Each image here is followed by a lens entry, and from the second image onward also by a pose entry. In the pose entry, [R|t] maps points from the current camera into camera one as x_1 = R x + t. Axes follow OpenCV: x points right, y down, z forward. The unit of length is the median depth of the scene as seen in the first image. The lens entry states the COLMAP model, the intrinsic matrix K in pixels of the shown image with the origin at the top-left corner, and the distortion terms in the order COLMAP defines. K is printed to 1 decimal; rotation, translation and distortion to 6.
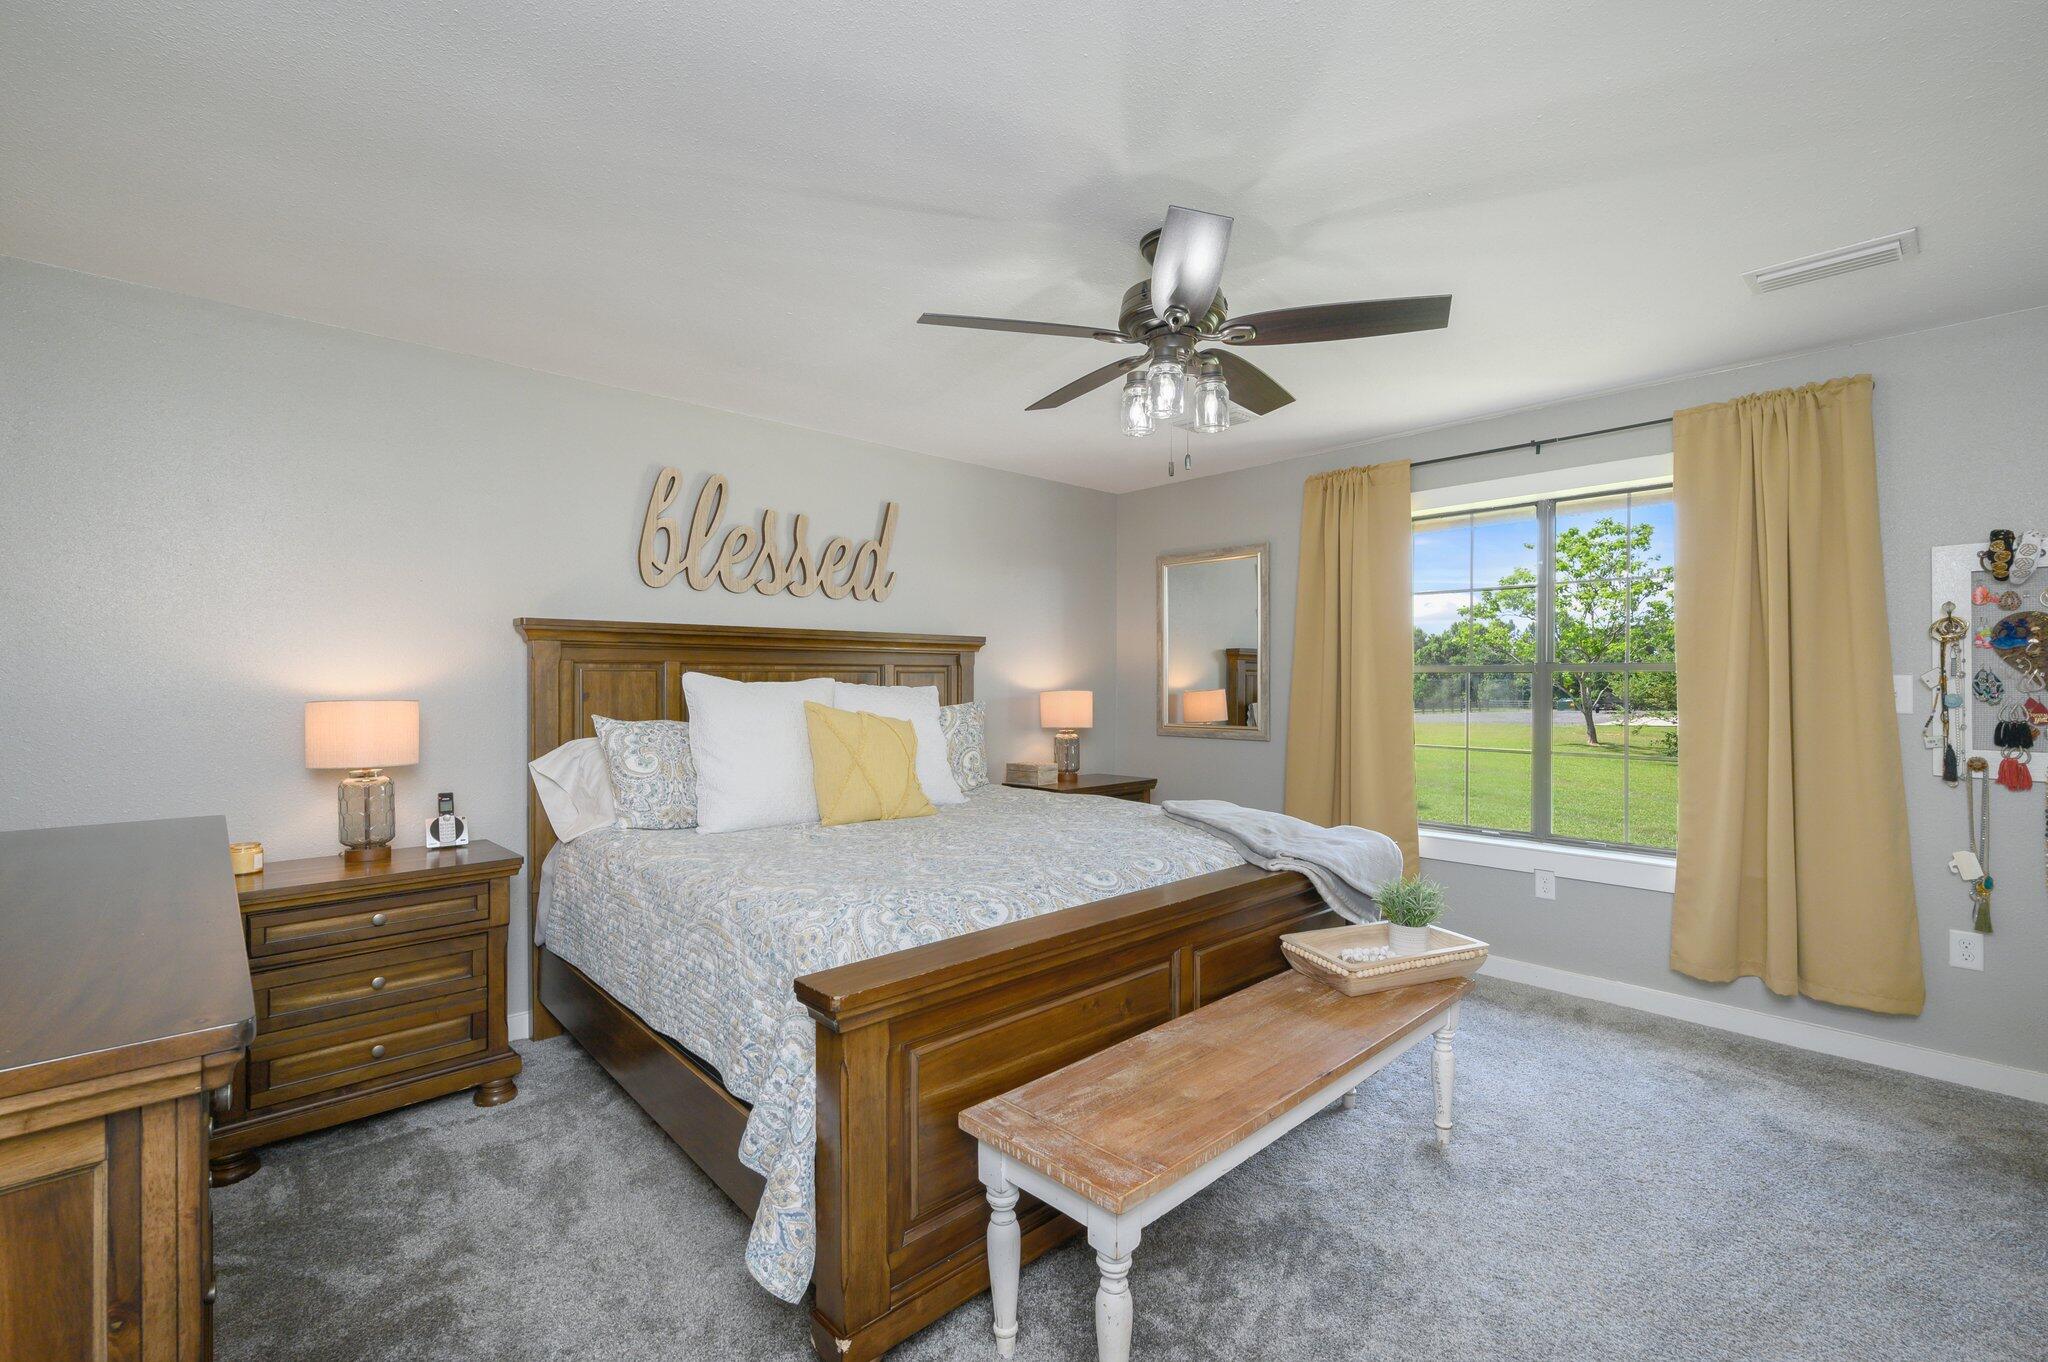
lens RADIAL K [[884.5, 0, 1032.3], [0, 884.5, 683.3], [0, 0, 1]] dist [-0.003854, 0.000120]
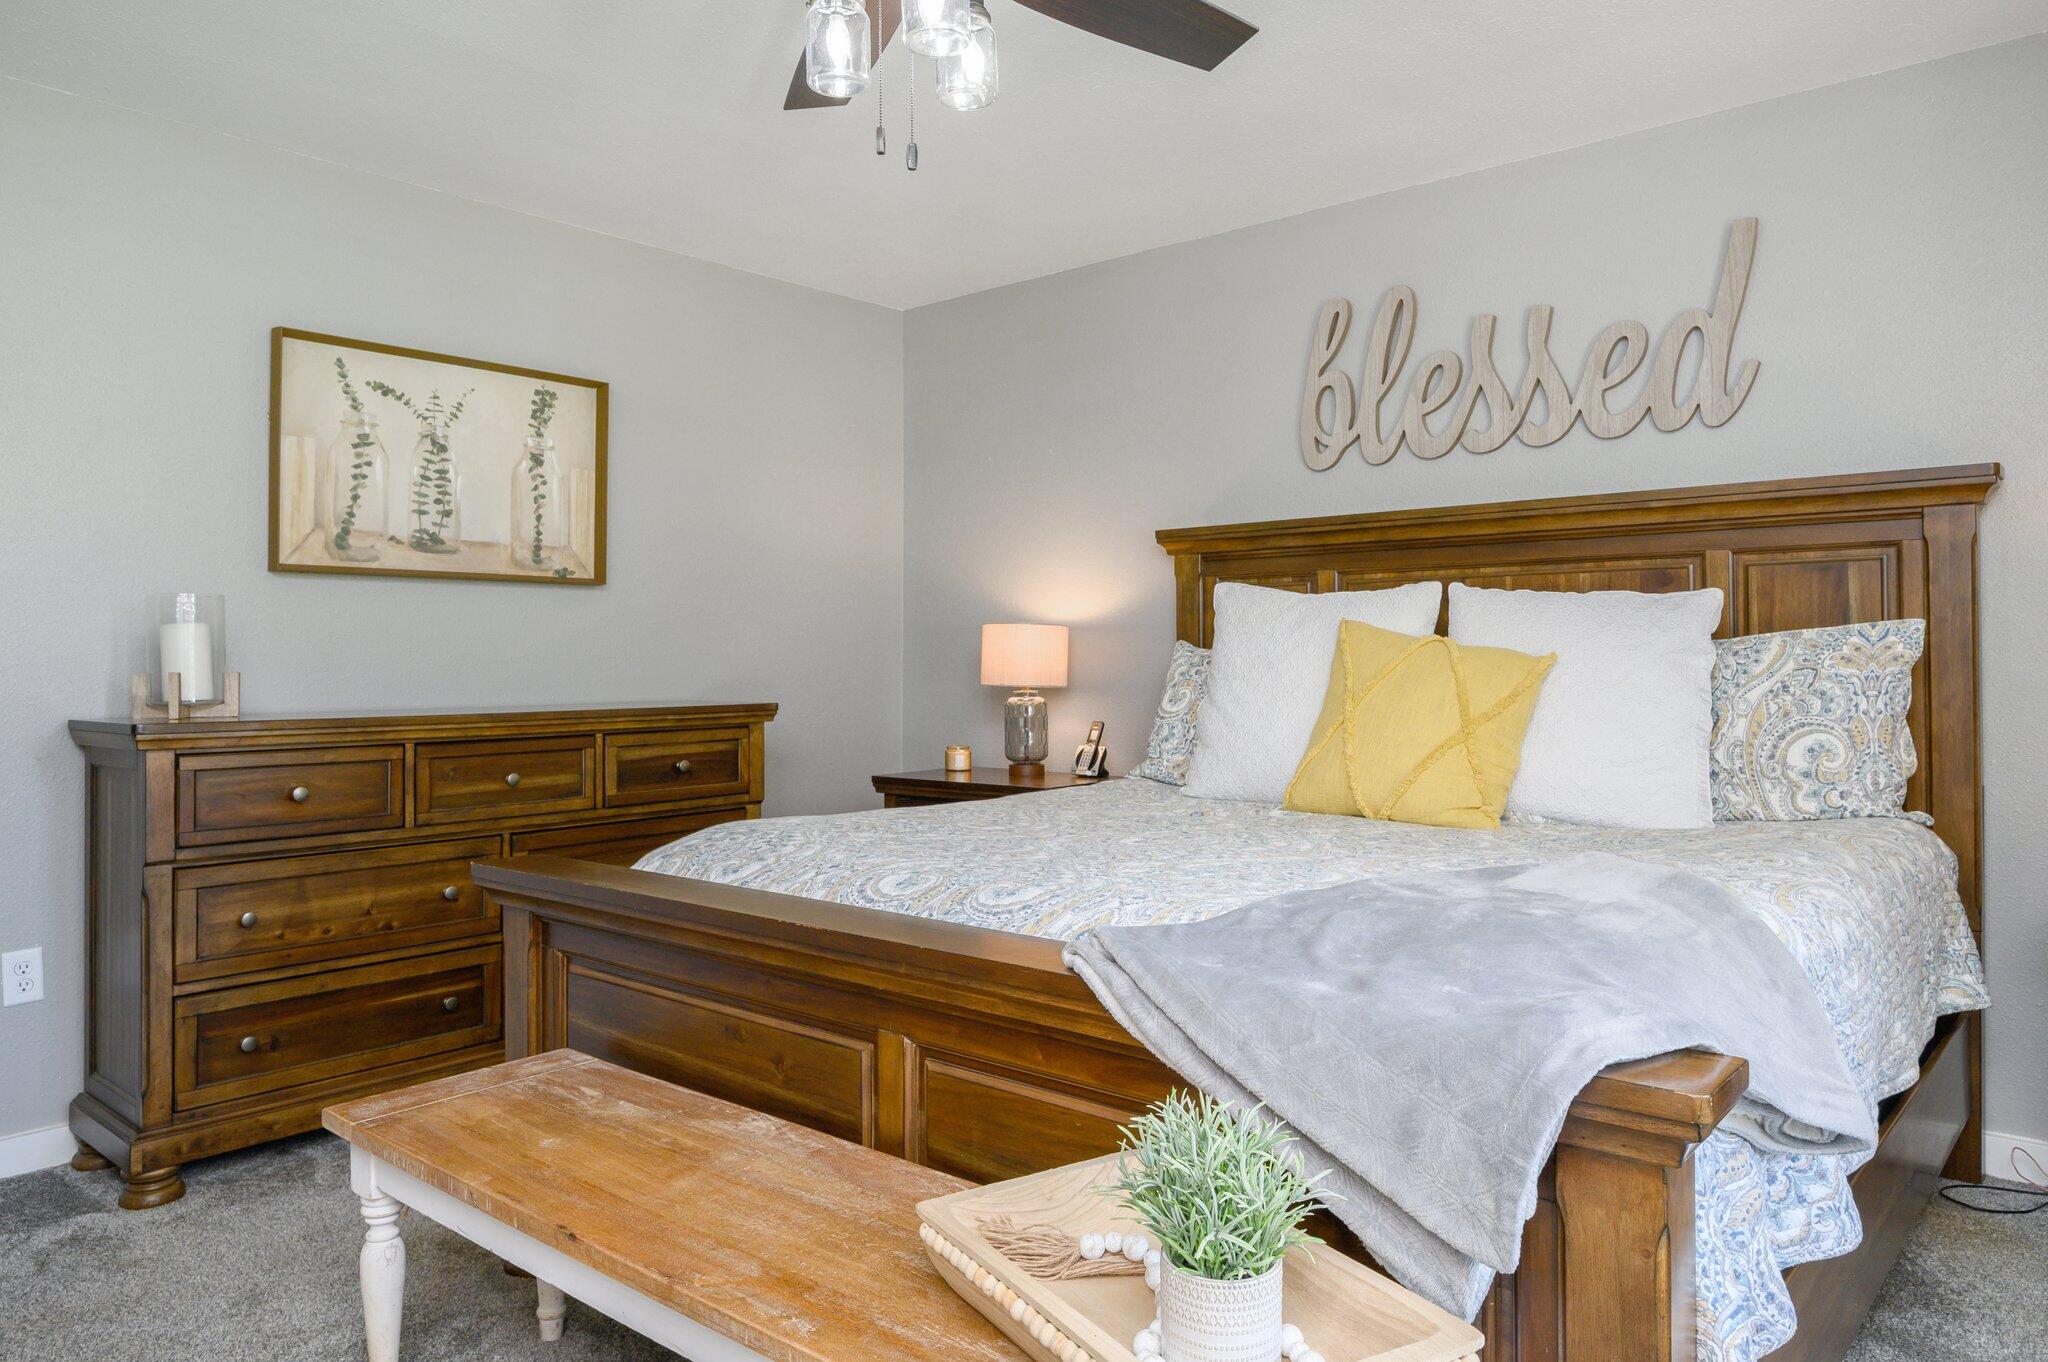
lens RADIAL K [[1316.4, 0, 1030.8], [0, 1316.4, 668.2], [0, 0, 1]] dist [0.007913, -0.000250]
pose [[0.121782, 0.011287, -0.992493, 0.793778], [0.002967, 0.999927, 0.011736, 0.052748], [0.992552, -0.004374, 0.121739, 0.797566]]
